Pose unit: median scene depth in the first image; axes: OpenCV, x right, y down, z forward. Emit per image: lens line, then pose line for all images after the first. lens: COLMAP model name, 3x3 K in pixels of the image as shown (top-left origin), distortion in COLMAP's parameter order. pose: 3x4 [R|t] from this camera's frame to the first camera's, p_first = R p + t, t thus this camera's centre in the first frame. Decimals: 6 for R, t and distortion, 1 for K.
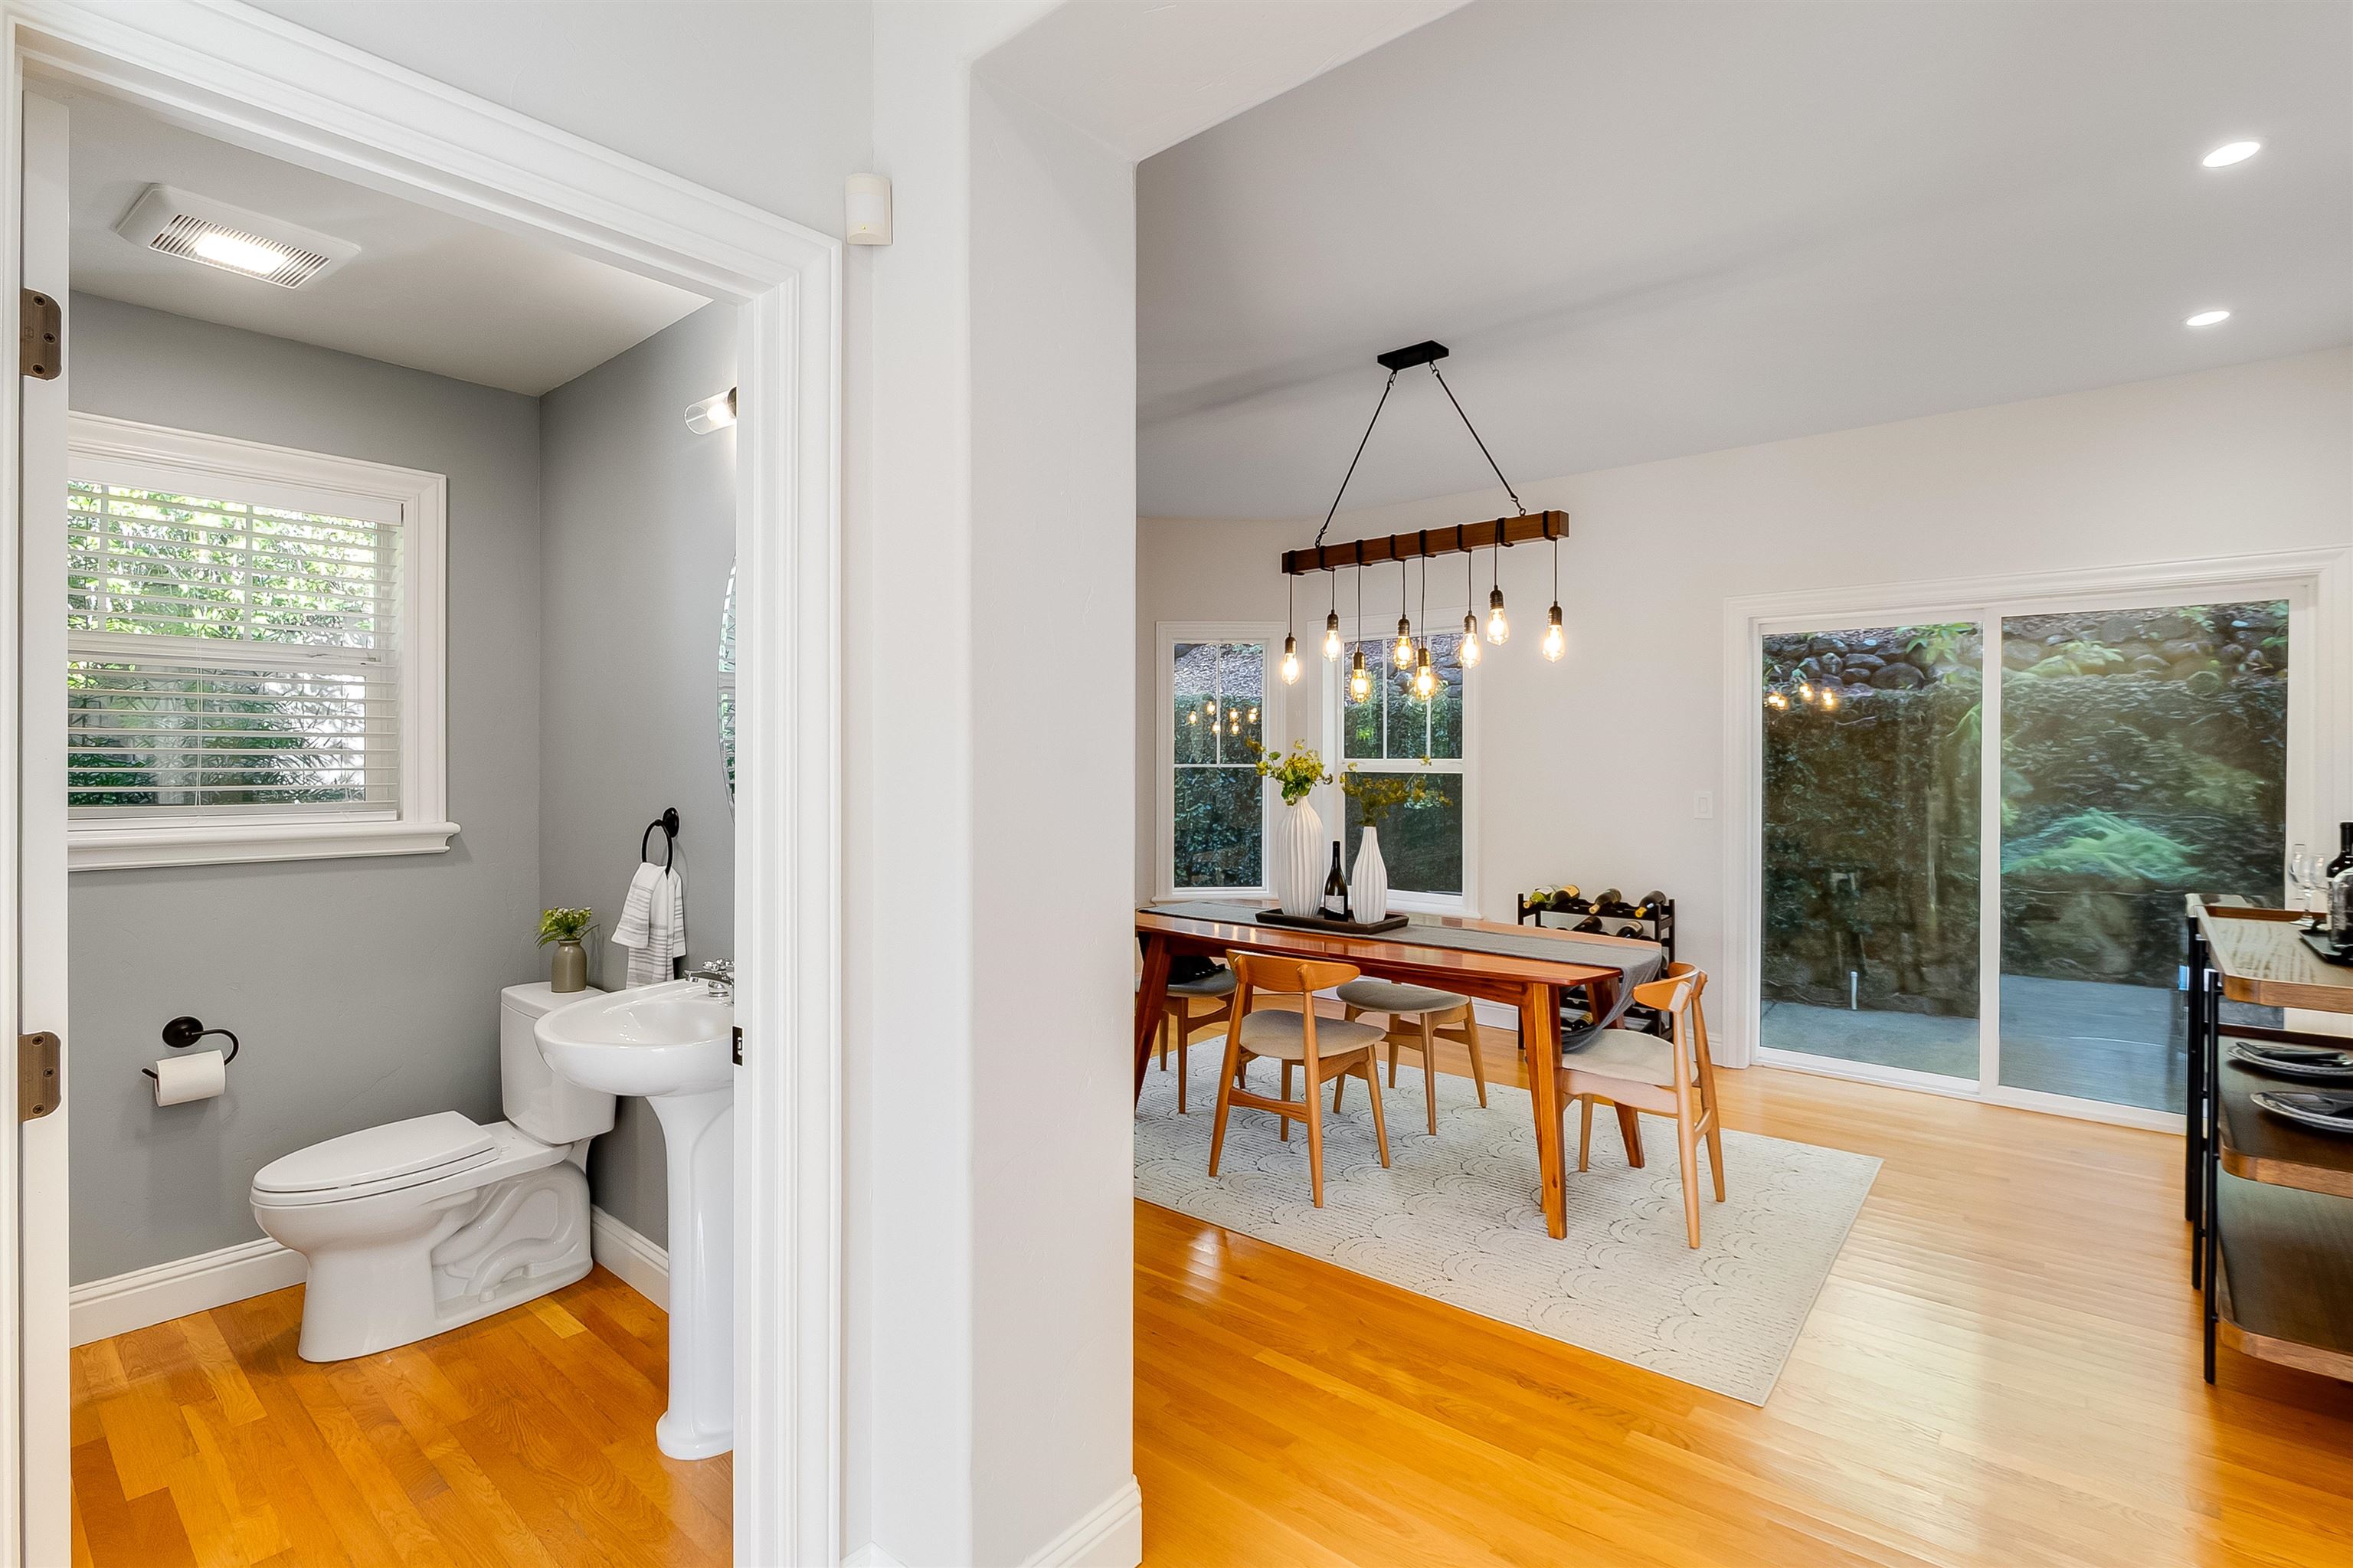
lens RADIAL K [[1100.4, 0, 1184.2], [0, 1100.4, 777.6], [0, 0, 1]] dist [0.006289, -0.003575]
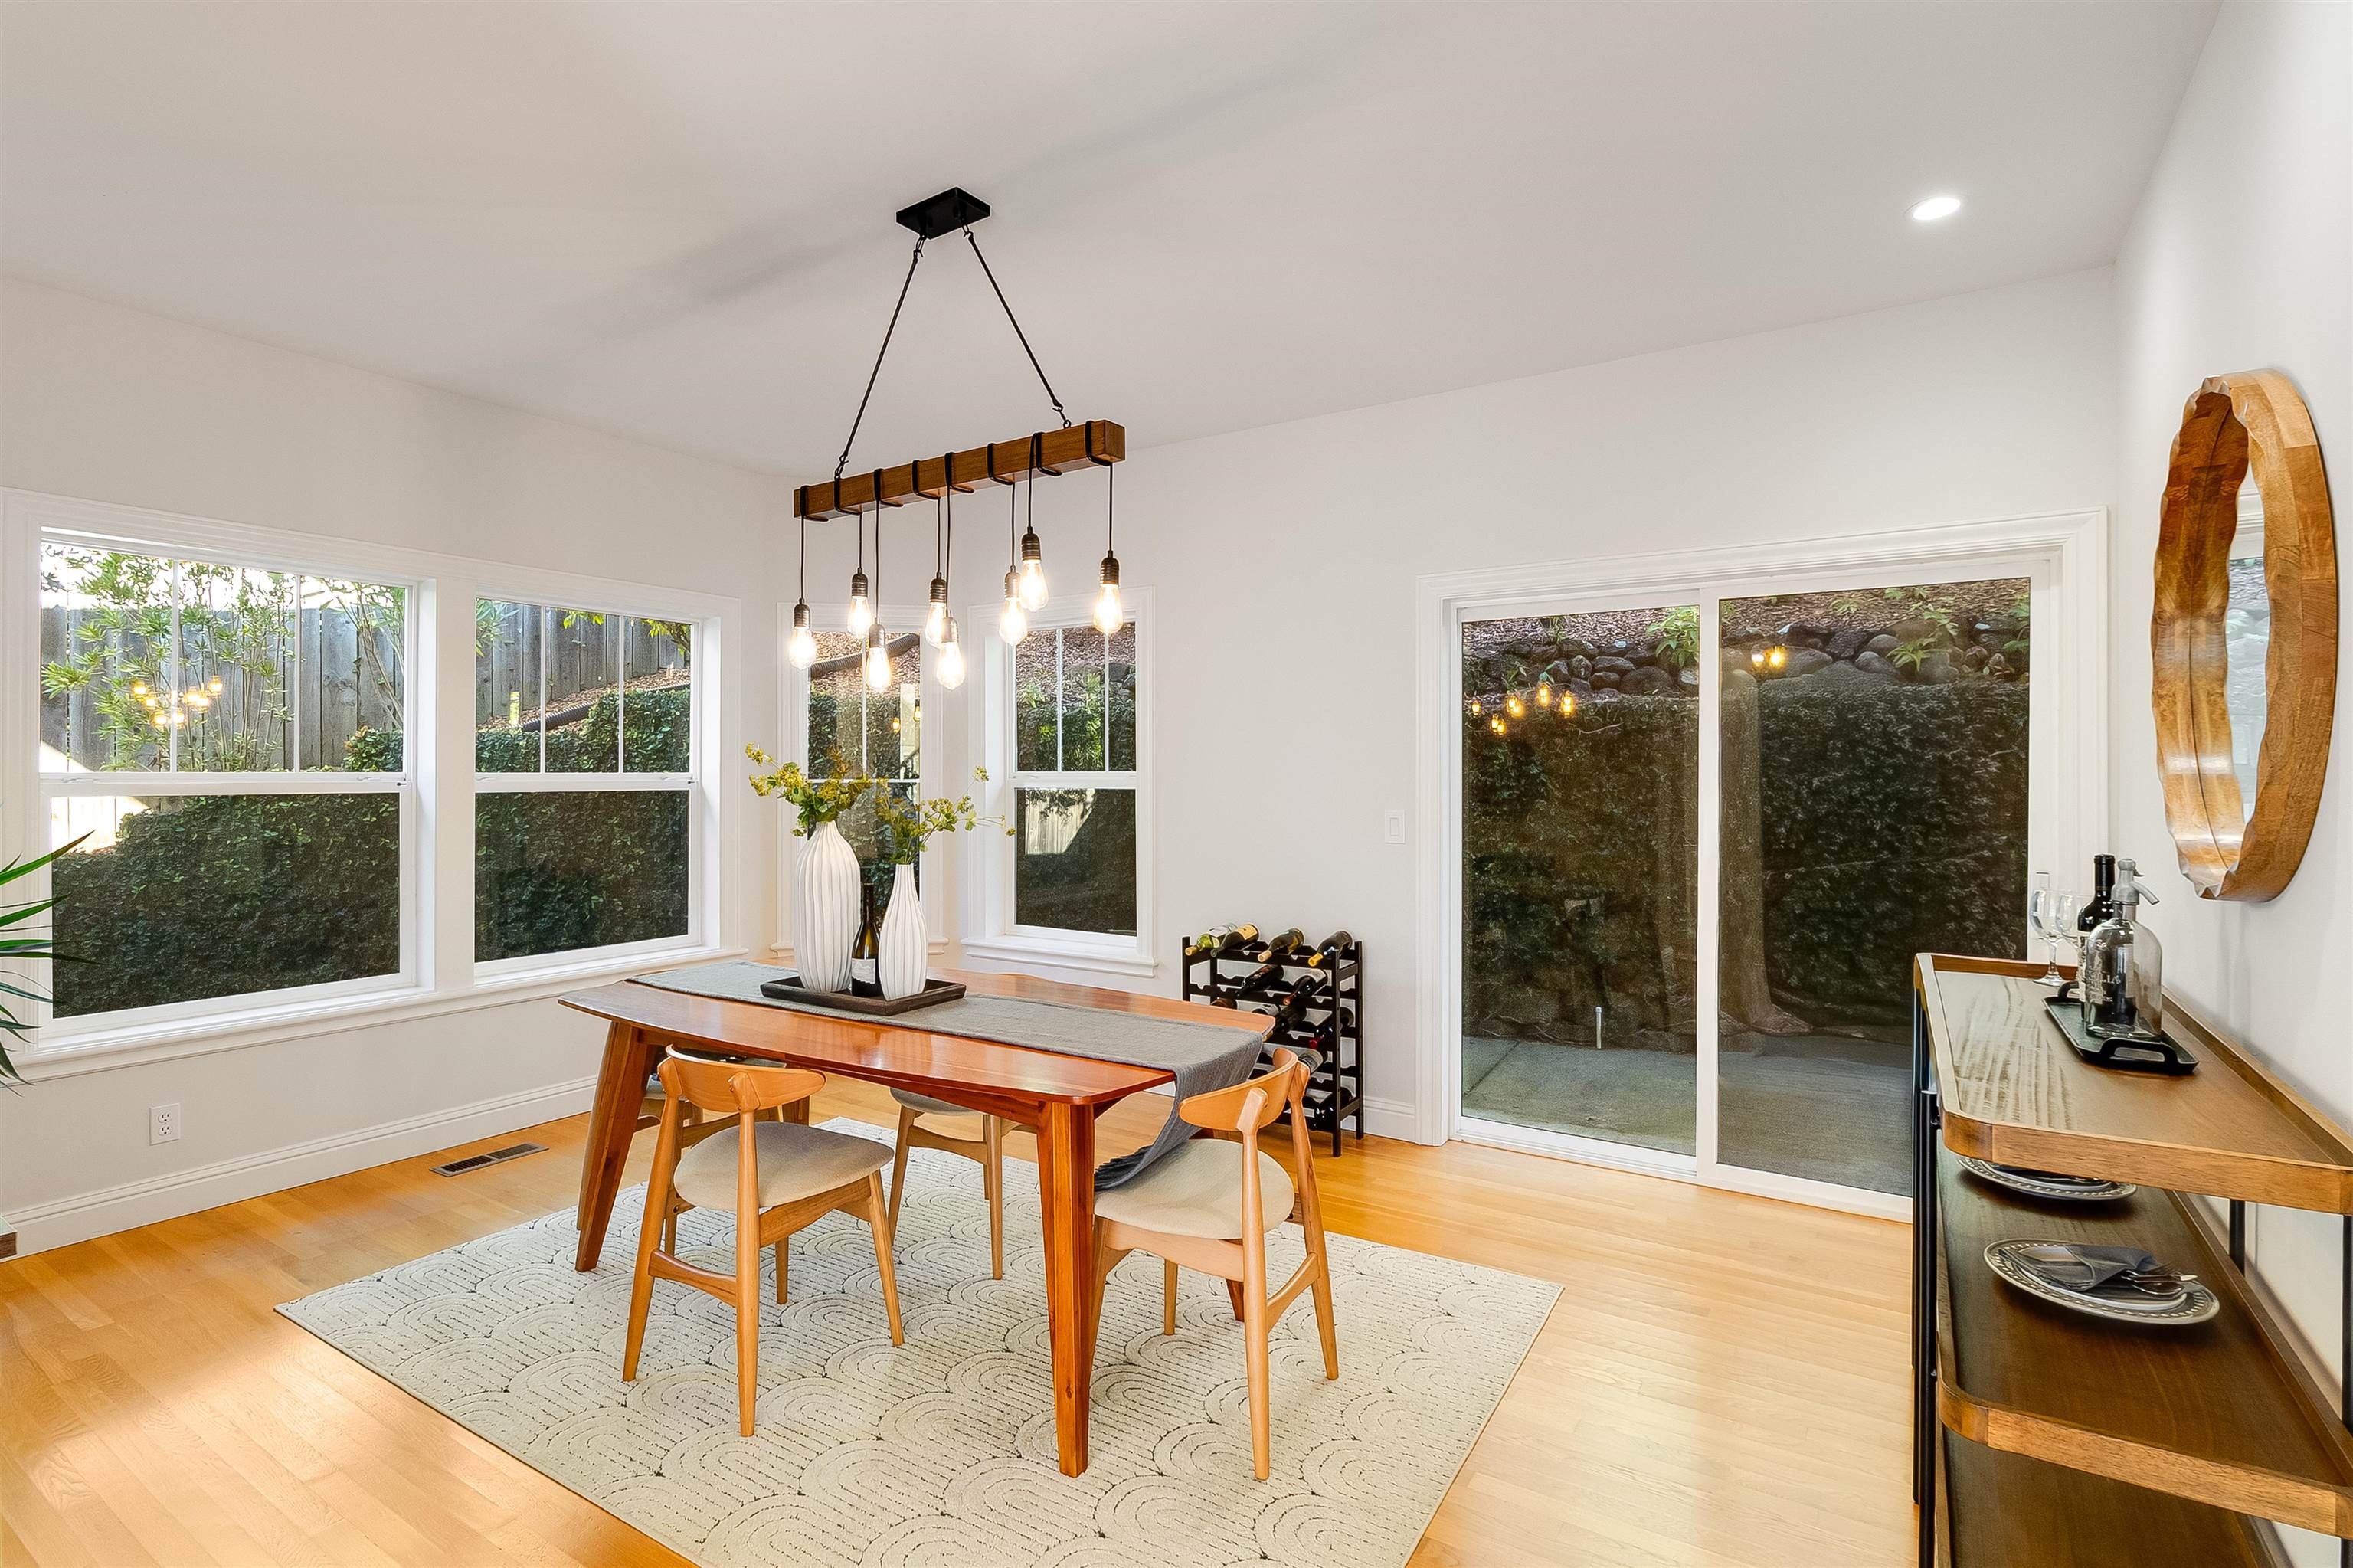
lens RADIAL K [[1100.4, 0, 1164.4], [0, 1100.4, 791.5], [0, 0, 1]] dist [0.006289, -0.003575]
pose [[0.992723, -0.004113, 0.120350, 0.228582], [0.004088, 0.999992, 0.000455, -0.003016], [-0.120351, 0.000041, 0.992731, 0.229088]]
